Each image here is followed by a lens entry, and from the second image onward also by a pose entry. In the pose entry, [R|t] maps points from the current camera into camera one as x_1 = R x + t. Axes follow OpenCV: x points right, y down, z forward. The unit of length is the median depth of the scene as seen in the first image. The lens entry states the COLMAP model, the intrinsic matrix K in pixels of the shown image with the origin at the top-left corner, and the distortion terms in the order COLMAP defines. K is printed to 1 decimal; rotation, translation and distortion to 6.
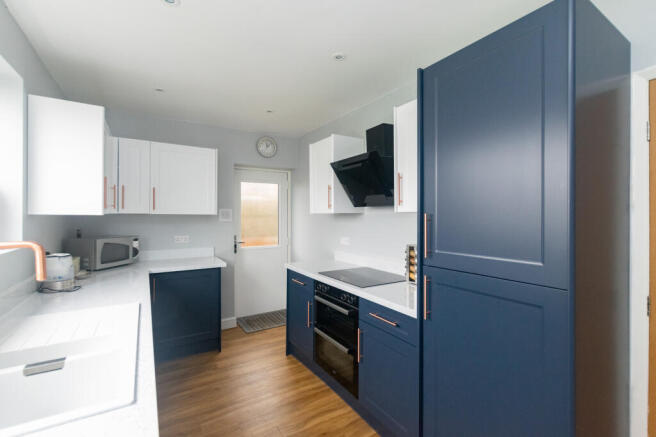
lens RADIAL K [[286.6, 0, 329.7], [0, 286.6, 215.0], [0, 0, 1]] dist [-0.004784, -0.000855]
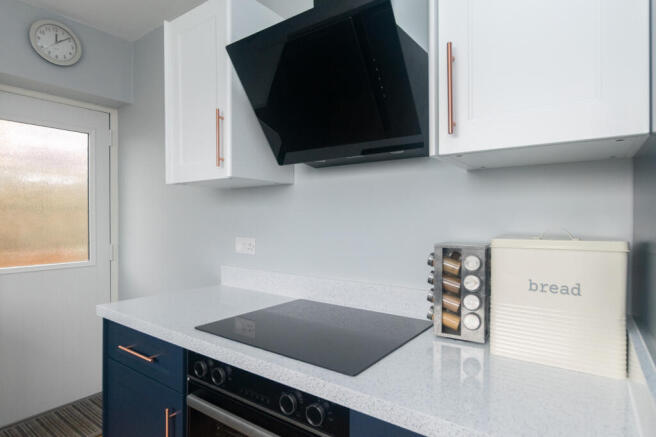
lens RADIAL K [[365.2, 0, 325.4], [0, 365.2, 216.8], [0, 0, 1]] dist [0.001603, 0.000485]
pose [[0.931082, -0.001349, 0.364806, -0.046053], [0.001927, 0.999997, -0.001222, 0.045496], [-0.364804, 0.001841, 0.931083, 0.403145]]
